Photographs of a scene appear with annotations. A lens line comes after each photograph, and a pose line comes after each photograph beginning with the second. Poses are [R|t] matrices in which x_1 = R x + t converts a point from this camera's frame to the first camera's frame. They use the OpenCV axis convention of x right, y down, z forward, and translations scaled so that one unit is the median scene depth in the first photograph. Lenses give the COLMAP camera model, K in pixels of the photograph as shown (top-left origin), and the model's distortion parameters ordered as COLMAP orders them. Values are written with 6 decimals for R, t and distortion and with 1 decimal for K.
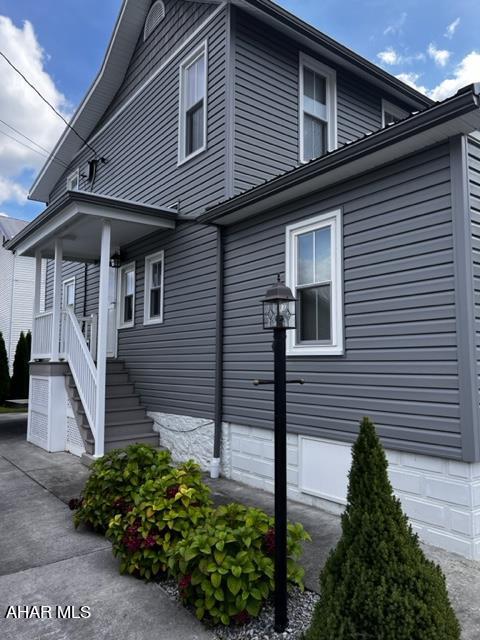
lens RADIAL K [[483.4, 0, 240.0], [0, 483.4, 320.0], [0, 0, 1]] dist [0.043042, -0.056922]
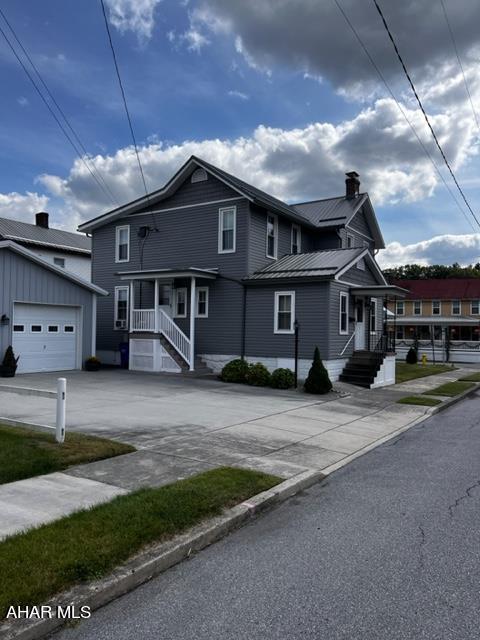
lens RADIAL K [[476.0, 0, 243.0], [0, 476.0, 331.1], [0, 0, 1]] dist [0.130789, -0.254886]
pose [[0.940693, 0.014333, 0.338956, -1.019516], [-0.046254, 0.995196, 0.086283, -0.176939], [-0.336092, -0.096843, 0.936837, -1.636333]]
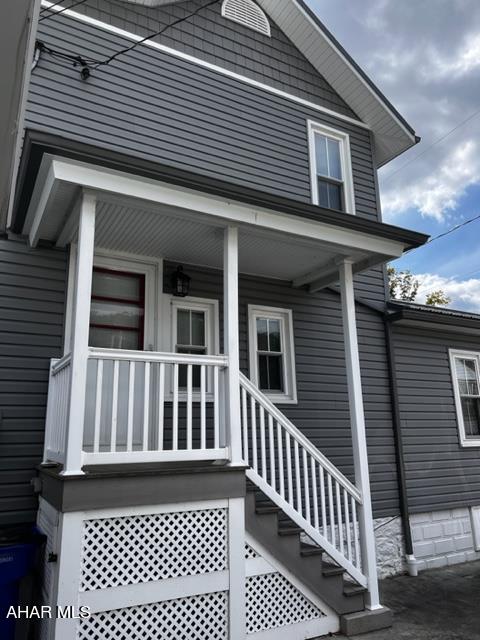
lens RADIAL K [[479.0, 0, 240.0], [0, 479.0, 320.0], [0, 0, 1]] dist [0.058028, -0.060224]
pose [[0.134469, 0.232110, 0.963350, -1.192284], [-0.074514, 0.971795, -0.223744, 0.070192], [-0.988112, -0.041696, 0.147972, 1.256283]]
